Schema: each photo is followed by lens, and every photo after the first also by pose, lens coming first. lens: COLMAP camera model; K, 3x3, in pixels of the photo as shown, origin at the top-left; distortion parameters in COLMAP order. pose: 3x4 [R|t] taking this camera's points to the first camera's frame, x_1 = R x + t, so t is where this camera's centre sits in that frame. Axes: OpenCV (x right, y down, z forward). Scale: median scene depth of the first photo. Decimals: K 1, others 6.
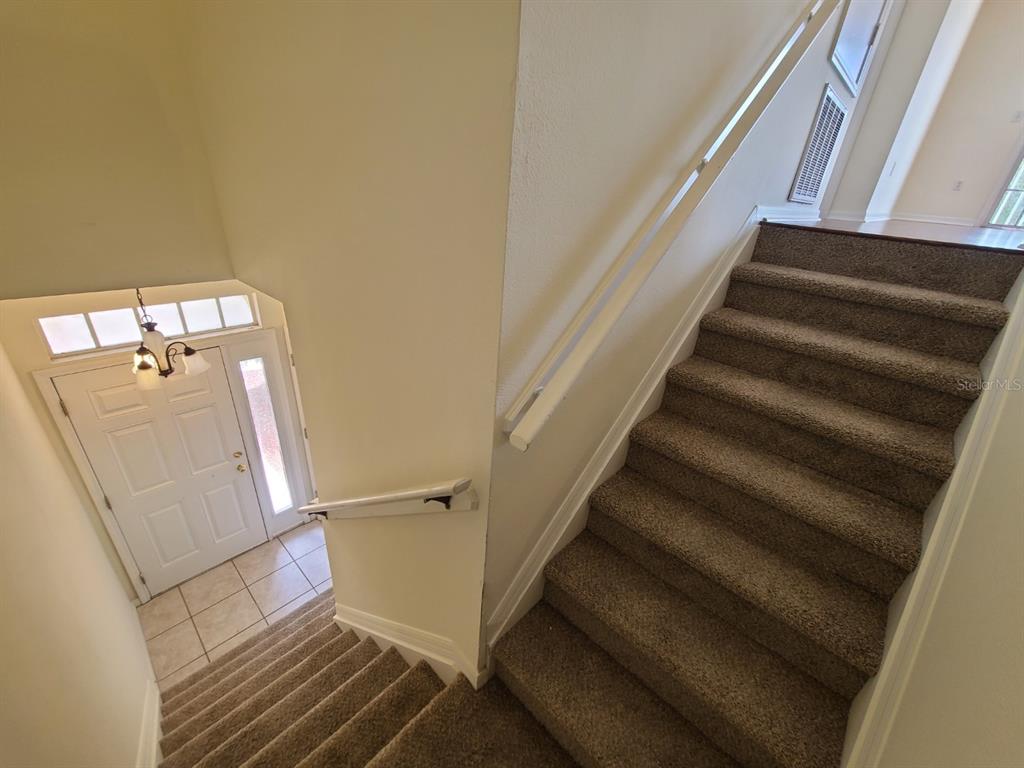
lens RADIAL K [[416.7, 0, 516.4], [0, 416.7, 388.6], [0, 0, 1]] dist [-0.002398, 0.001270]
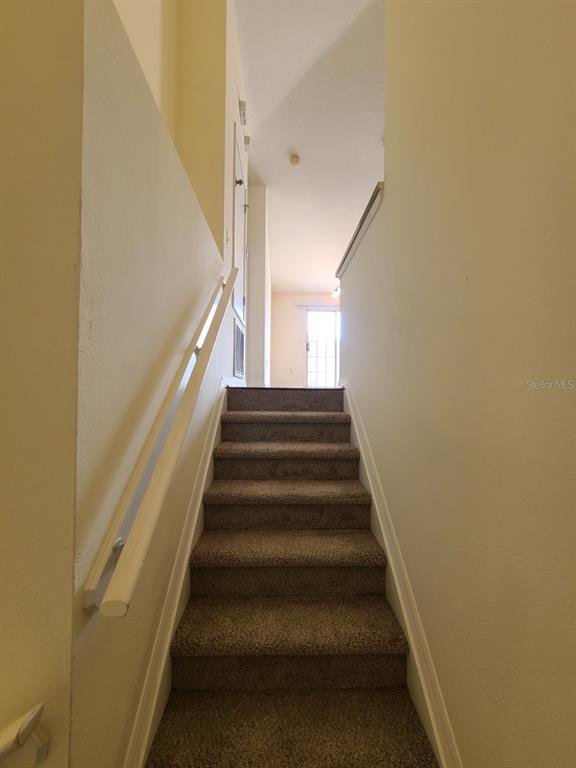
lens RADIAL K [[312.5, 0, 288.4], [0, 312.5, 386.4], [0, 0, 1]] dist [-0.002398, 0.001270]
pose [[0.711601, -0.058406, 0.700152, -0.109122], [0.346762, 0.895902, -0.277697, 0.013978], [-0.611048, 0.440396, 0.657778, 0.099337]]
